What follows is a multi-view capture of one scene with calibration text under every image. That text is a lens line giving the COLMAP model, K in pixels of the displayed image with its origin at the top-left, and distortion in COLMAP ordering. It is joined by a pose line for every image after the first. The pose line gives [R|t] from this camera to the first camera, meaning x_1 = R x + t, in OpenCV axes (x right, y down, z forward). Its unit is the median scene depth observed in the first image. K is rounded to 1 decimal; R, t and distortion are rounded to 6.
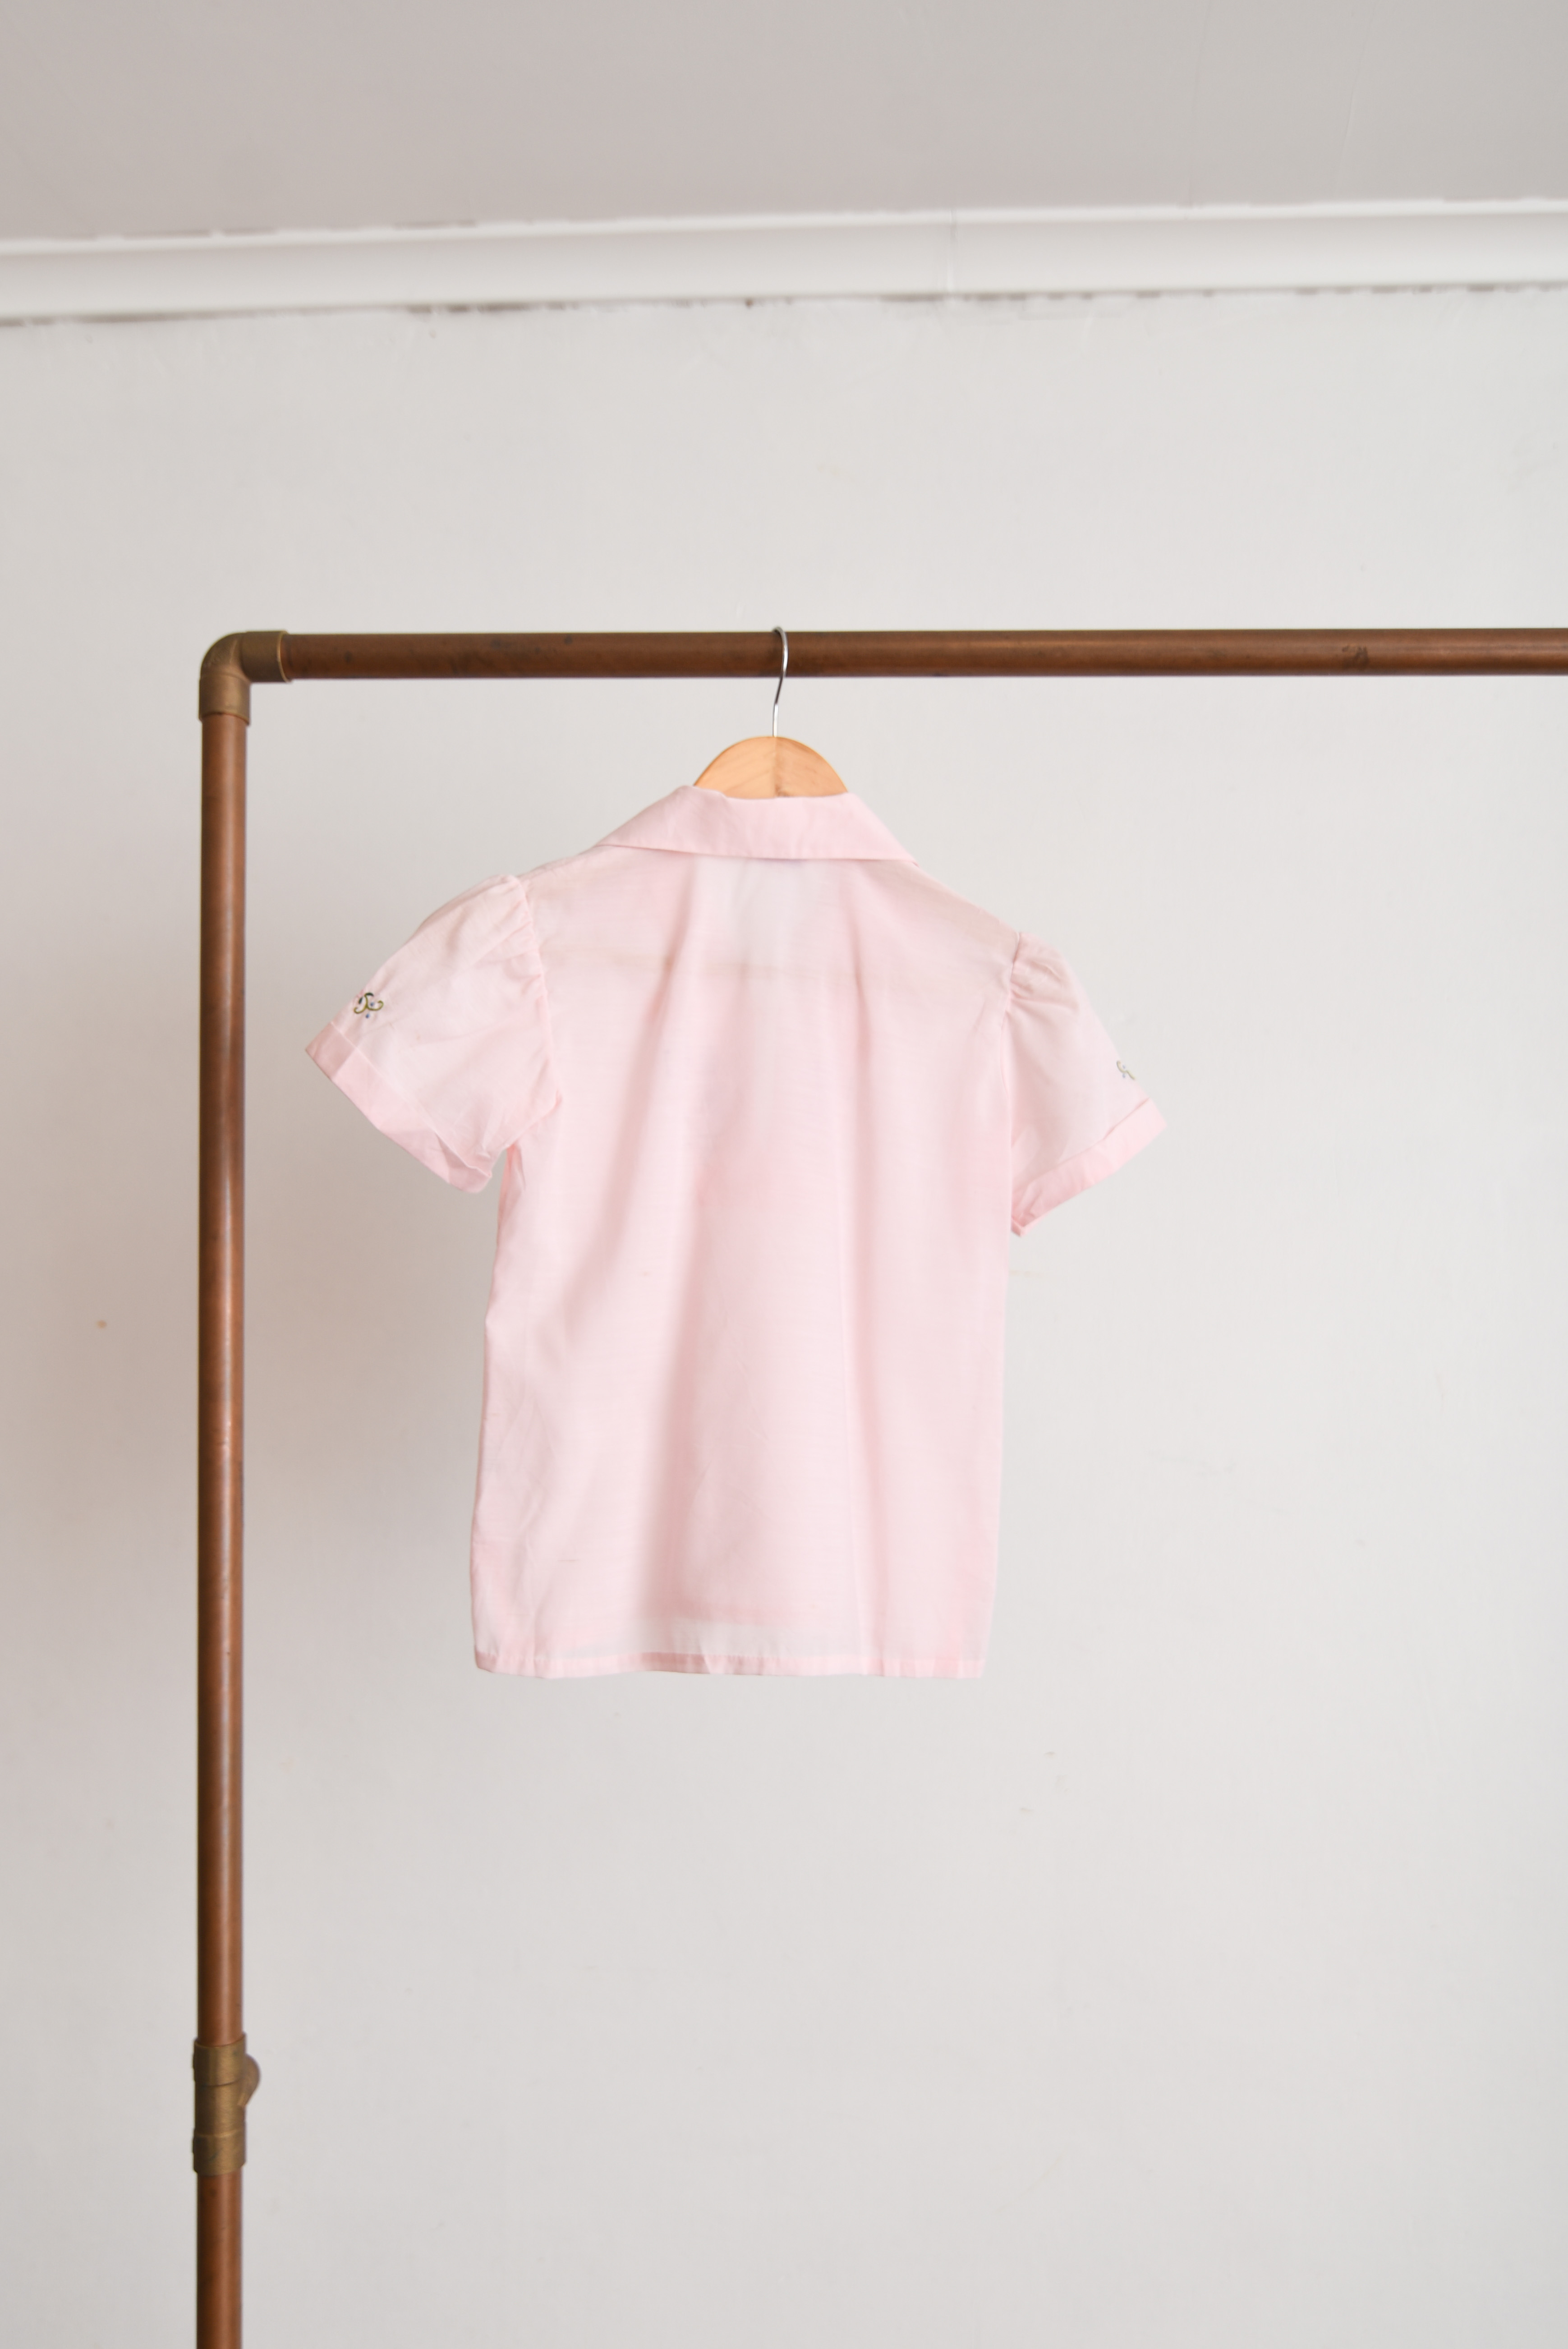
lens RADIAL K [[1548.1, 0, 784.0], [0, 1548.1, 1174.5], [0, 0, 1]] dist [0.004278, 0.001539]
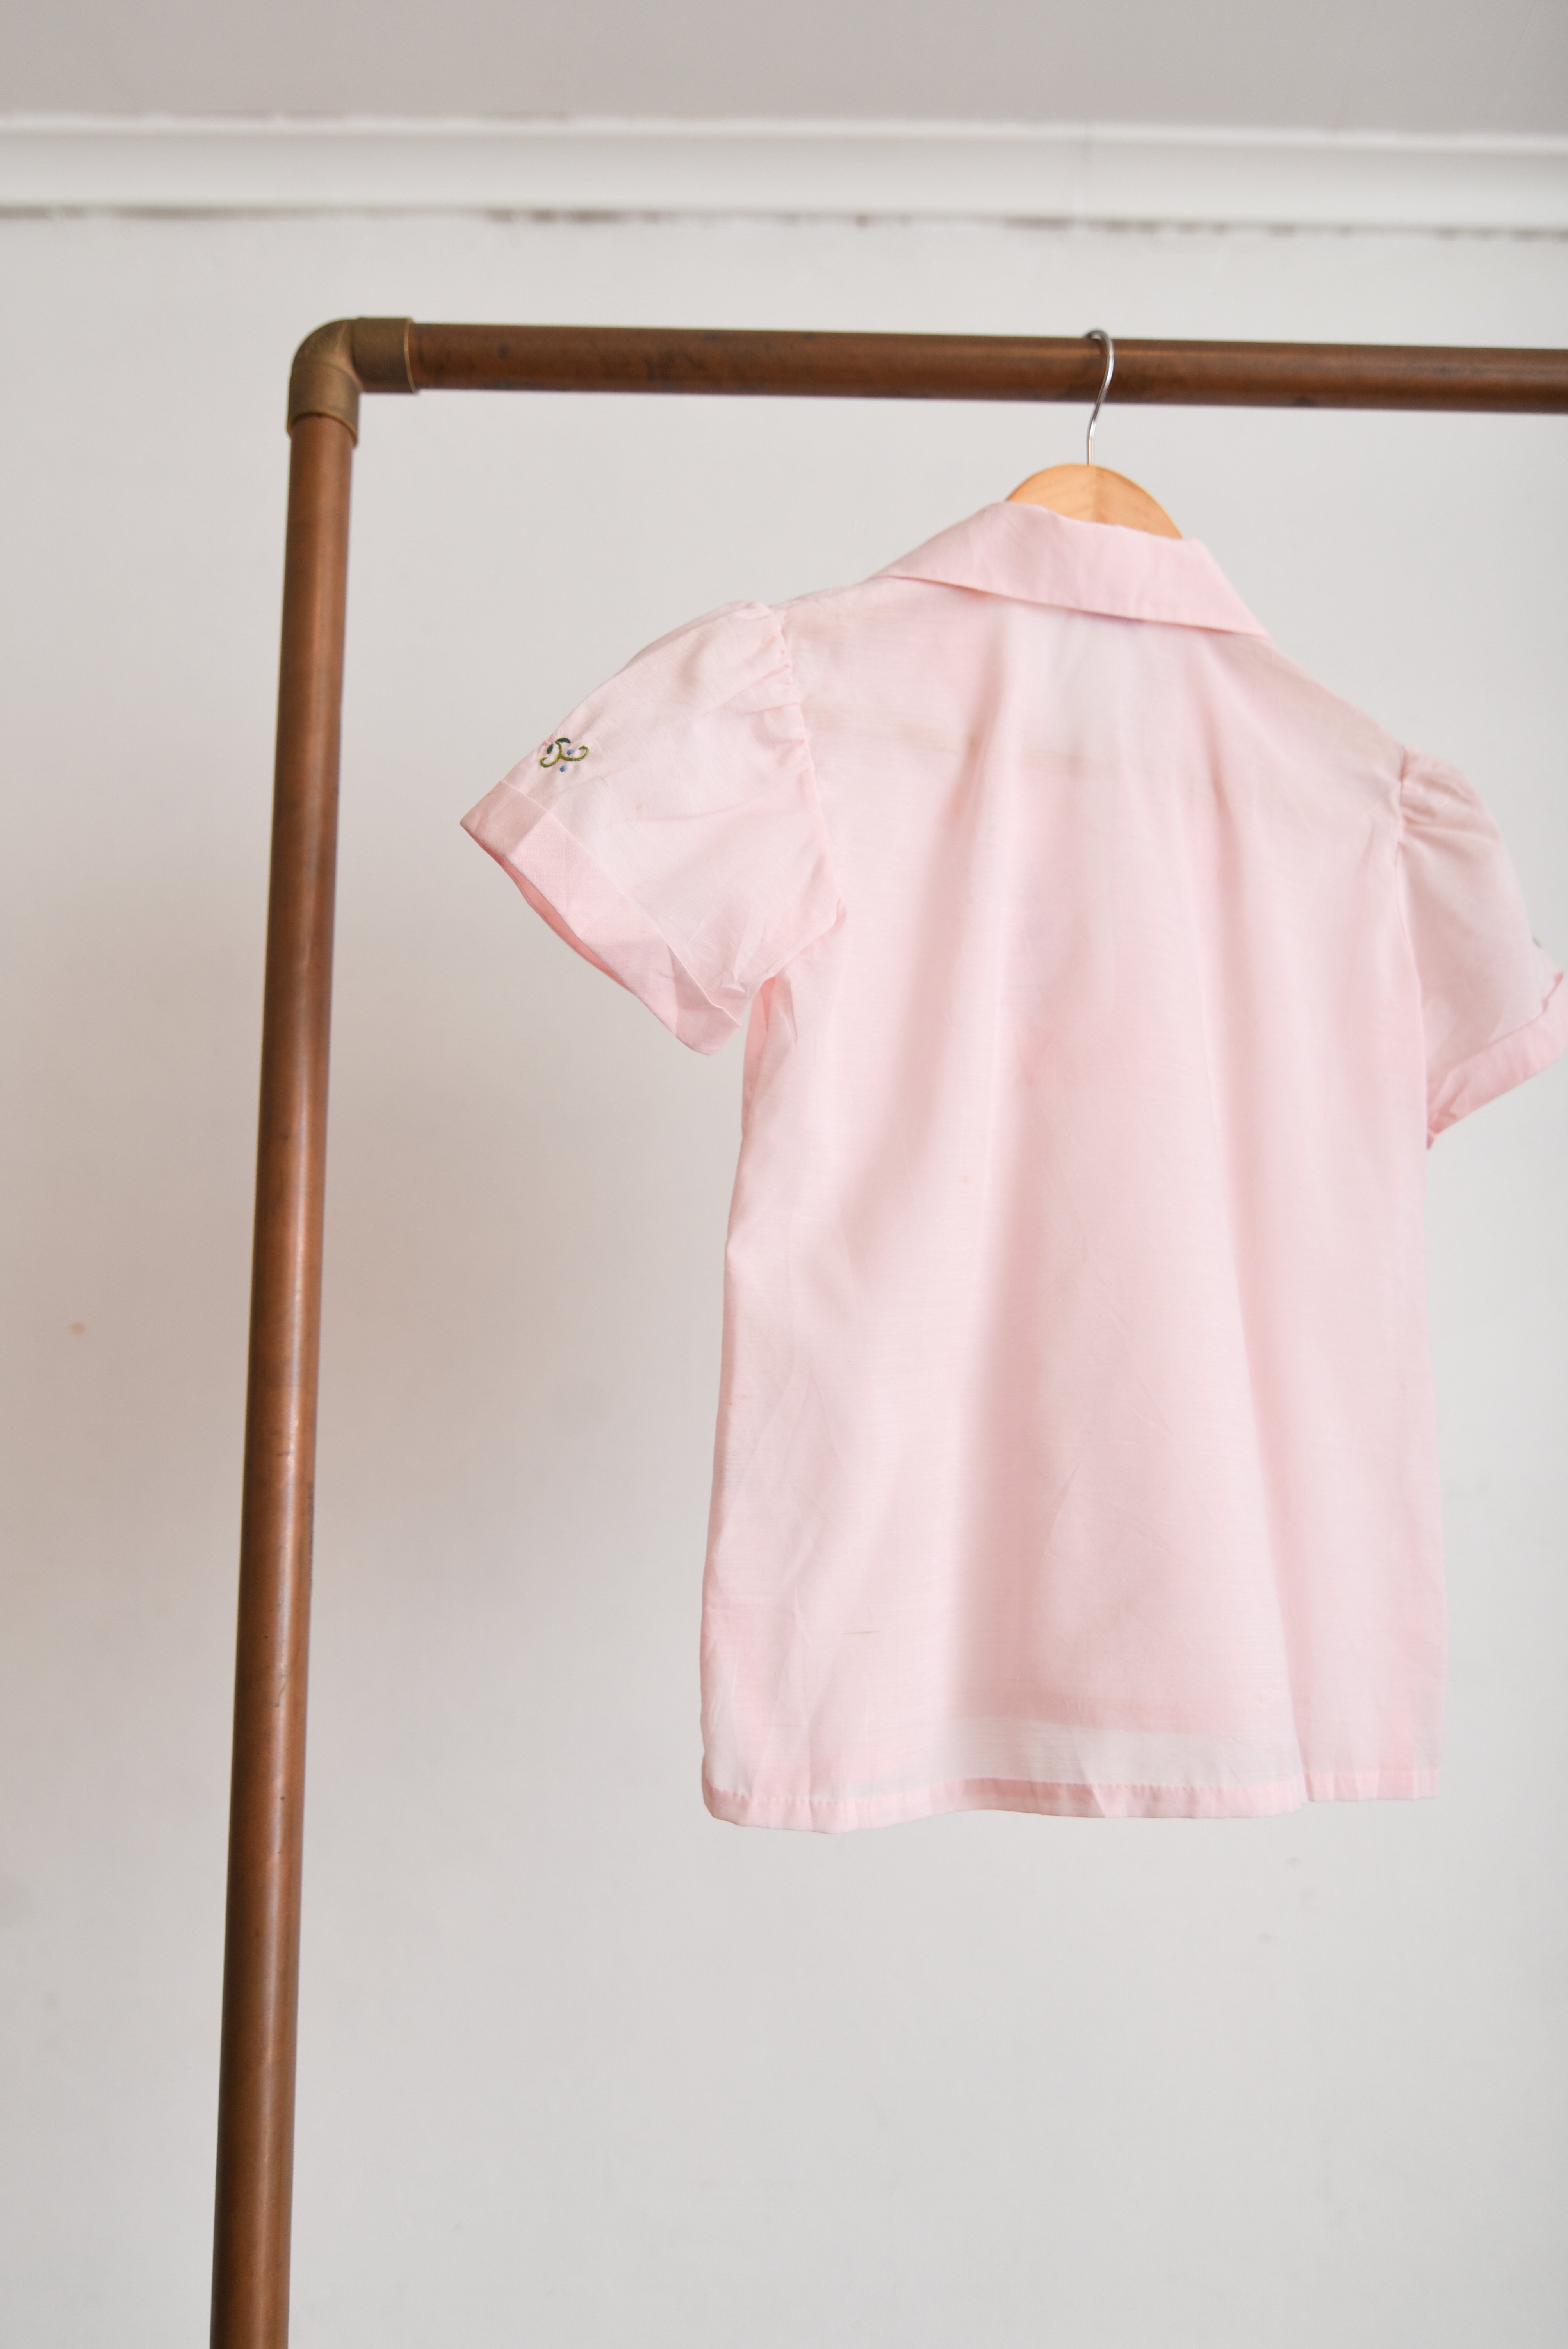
lens RADIAL K [[1311.5, 0, 784.6], [0, 1311.5, 1110.8], [0, 0, 1]] dist [-0.003518, 0.000624]
pose [[0.995921, 0.009135, 0.089769, -0.210538], [0.000940, 0.993759, -0.111547, 0.094638], [-0.090227, 0.111177, 0.989696, 0.436001]]
